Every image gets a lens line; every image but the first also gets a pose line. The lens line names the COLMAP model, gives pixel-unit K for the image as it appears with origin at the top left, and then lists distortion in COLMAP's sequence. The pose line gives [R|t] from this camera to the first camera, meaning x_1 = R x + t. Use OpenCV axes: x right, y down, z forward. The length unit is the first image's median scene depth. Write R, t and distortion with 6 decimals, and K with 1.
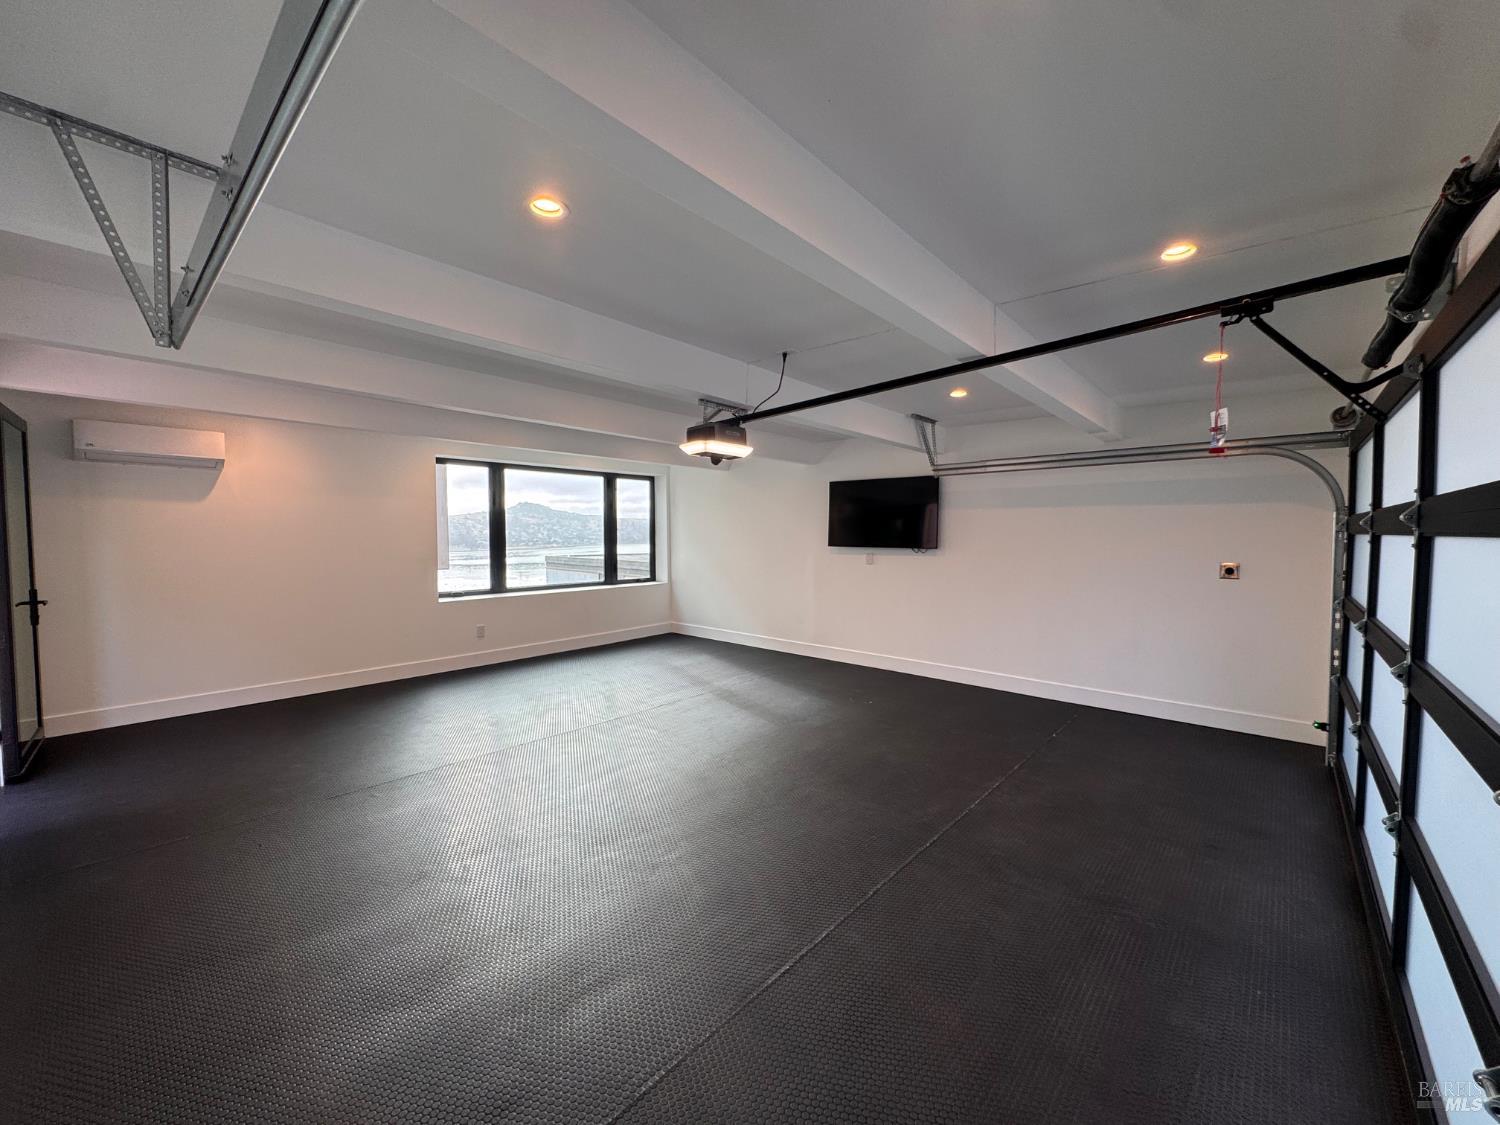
lens RADIAL K [[588.8, 0, 745.5], [0, 588.8, 555.2], [0, 0, 1]] dist [-0.023688, 0.000226]
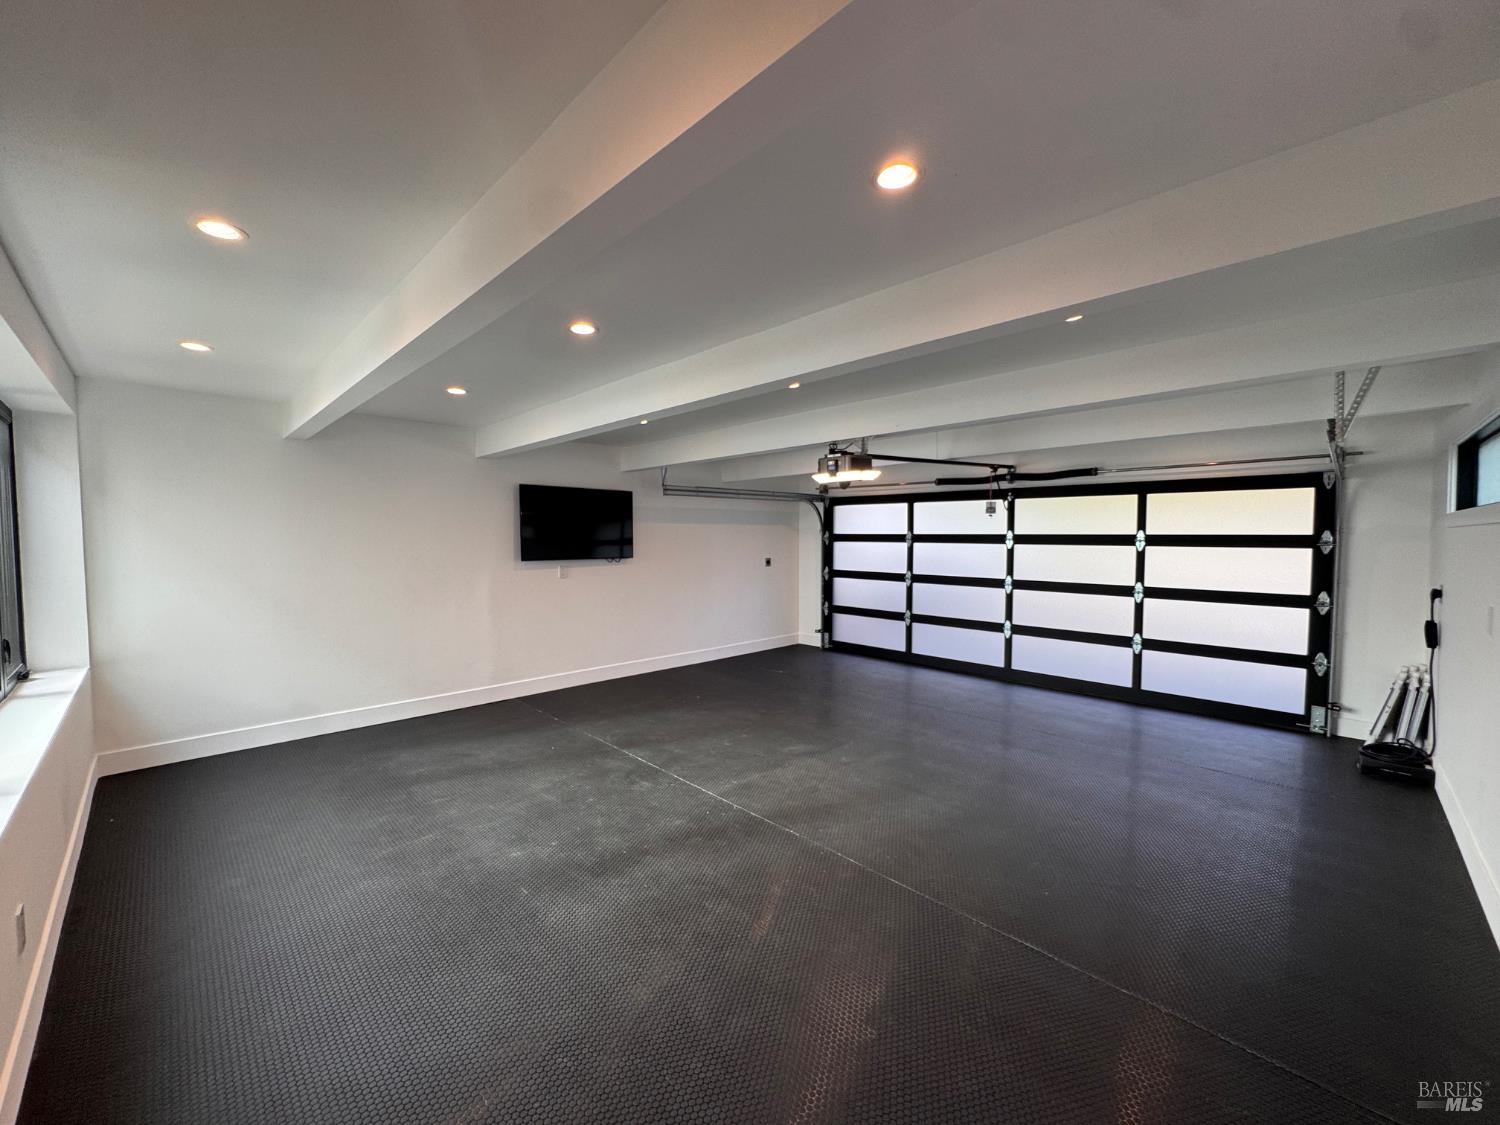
lens RADIAL K [[588.8, 0, 749.3], [0, 588.8, 564.8], [0, 0, 1]] dist [-0.023688, 0.000226]
pose [[0.052870, -0.052868, 0.997201, -0.729323], [0.039887, 0.997912, 0.050791, -0.043343], [-0.997804, 0.037090, 0.054868, 0.692442]]
